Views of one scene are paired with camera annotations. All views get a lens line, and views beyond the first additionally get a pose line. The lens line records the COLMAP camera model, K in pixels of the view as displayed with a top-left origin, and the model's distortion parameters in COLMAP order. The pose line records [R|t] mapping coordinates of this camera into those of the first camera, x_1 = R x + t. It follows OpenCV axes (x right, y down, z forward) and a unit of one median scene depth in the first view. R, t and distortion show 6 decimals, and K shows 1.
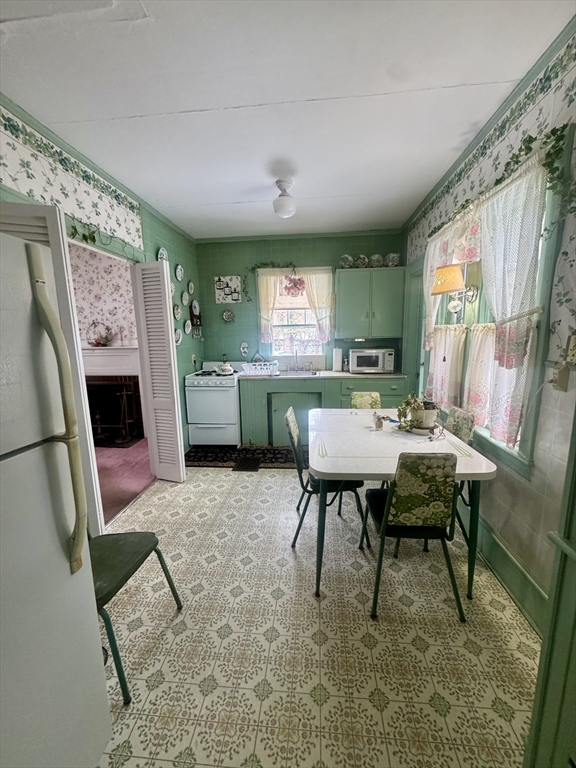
lens RADIAL K [[305.7, 0, 289.4], [0, 305.7, 383.7], [0, 0, 1]] dist [-0.000627, -0.000134]
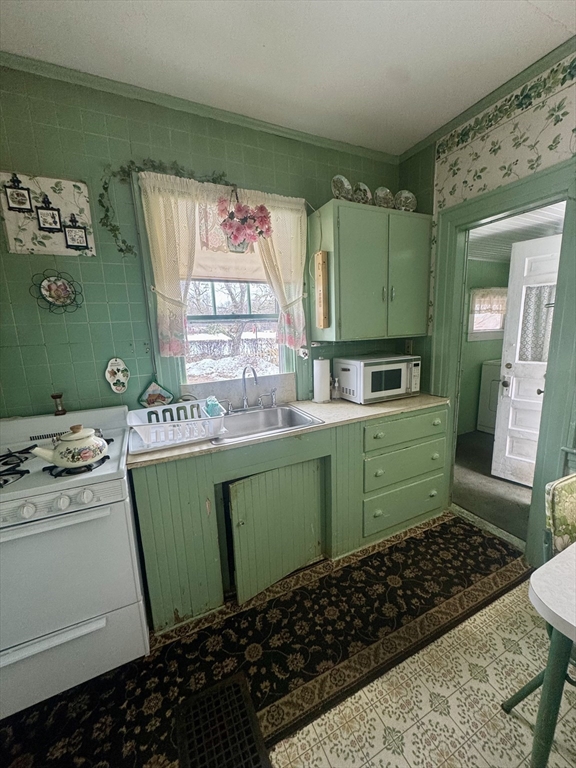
lens RADIAL K [[298.0, 0, 288.0], [0, 298.0, 384.0], [0, 0, 1]] dist [-0.001655, -0.005500]
pose [[0.860510, -0.106975, 0.498075, -0.170830], [0.105606, 0.993924, 0.031019, -0.103271], [-0.498367, 0.025908, 0.866579, 0.625858]]
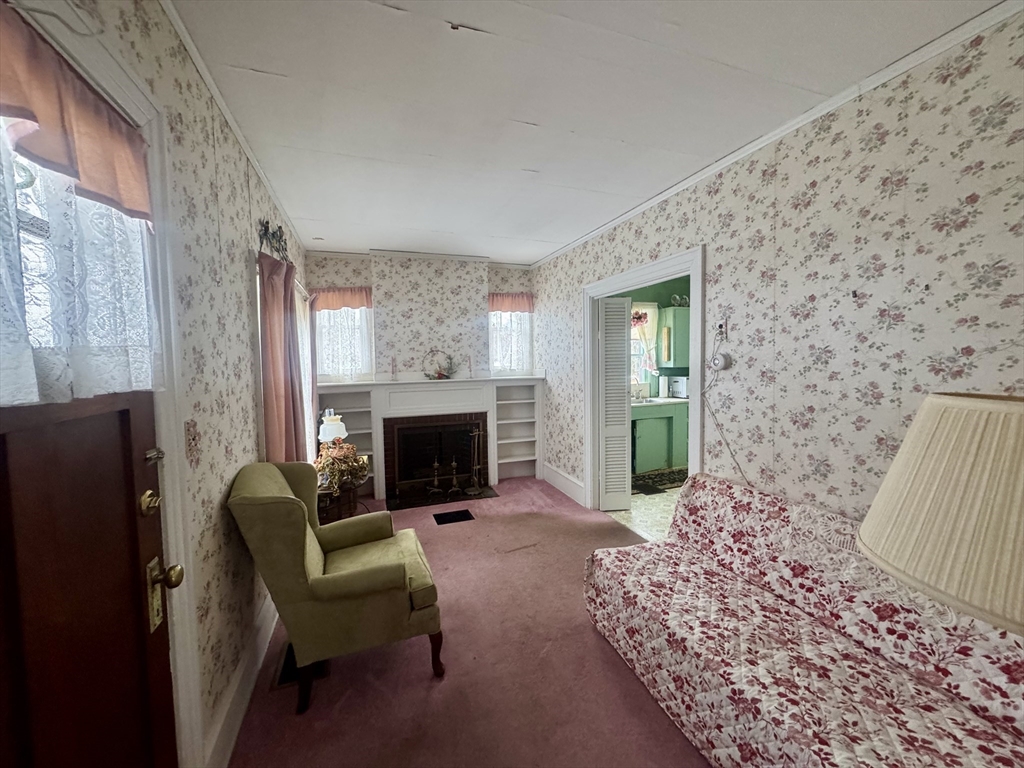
lens RADIAL K [[407.6, 0, 511.5], [0, 407.6, 381.6], [0, 0, 1]] dist [-0.000627, -0.000134]
pose [[0.907294, -0.022309, 0.419905, -1.014253], [0.070923, 0.992404, -0.100517, 0.010212], [-0.414473, 0.120979, 0.901985, -0.079605]]
